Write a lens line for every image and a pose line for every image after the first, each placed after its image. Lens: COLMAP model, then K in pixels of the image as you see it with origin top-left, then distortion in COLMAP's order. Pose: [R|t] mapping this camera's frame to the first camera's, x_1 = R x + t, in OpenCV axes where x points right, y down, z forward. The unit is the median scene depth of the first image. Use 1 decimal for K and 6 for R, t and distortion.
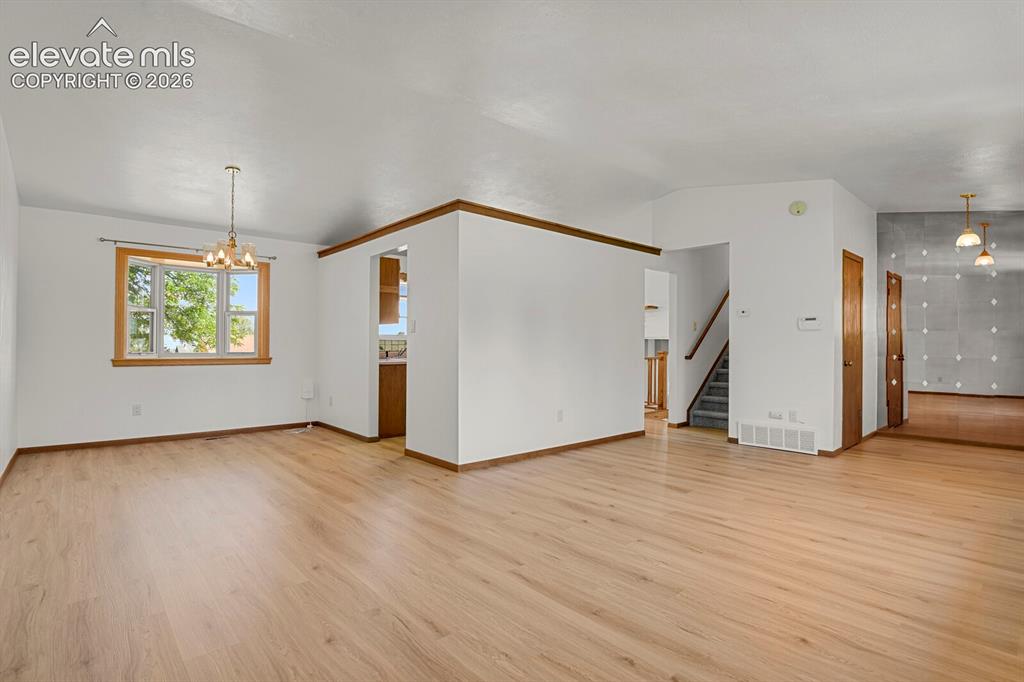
lens RADIAL K [[499.0, 0, 517.5], [0, 499.0, 342.6], [0, 0, 1]] dist [-0.028490, -0.000894]
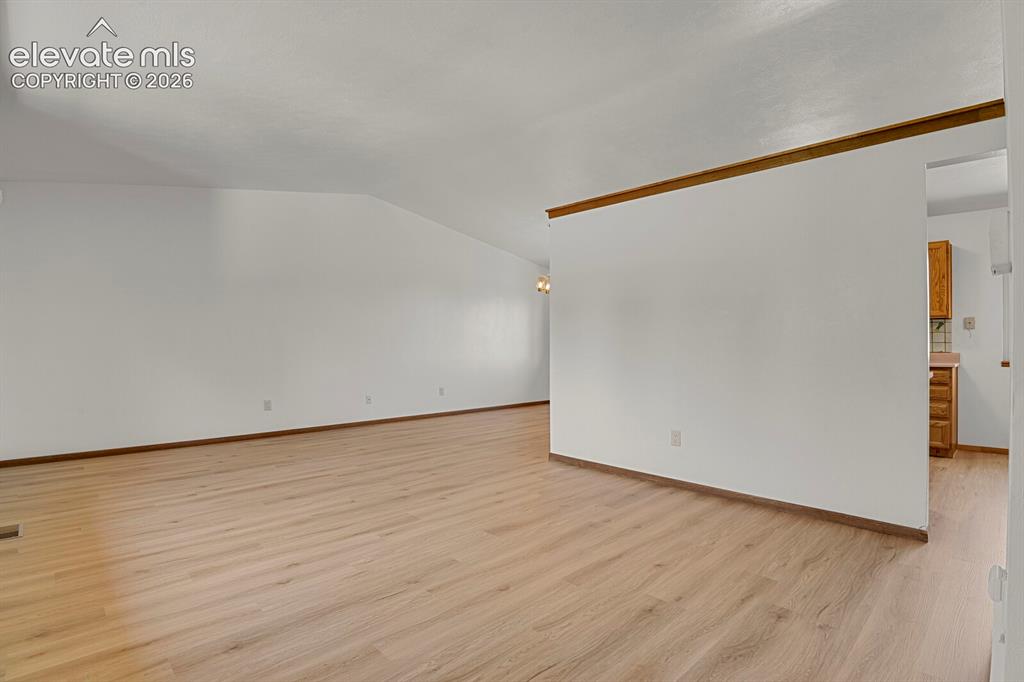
lens RADIAL K [[499.0, 0, 517.5], [0, 499.0, 340.2], [0, 0, 1]] dist [-0.028490, -0.000894]
pose [[0.050311, -0.004764, -0.998722, 1.395412], [0.000269, 0.999989, -0.004757, 0.009059], [0.998734, -0.000029, 0.050311, 1.260779]]
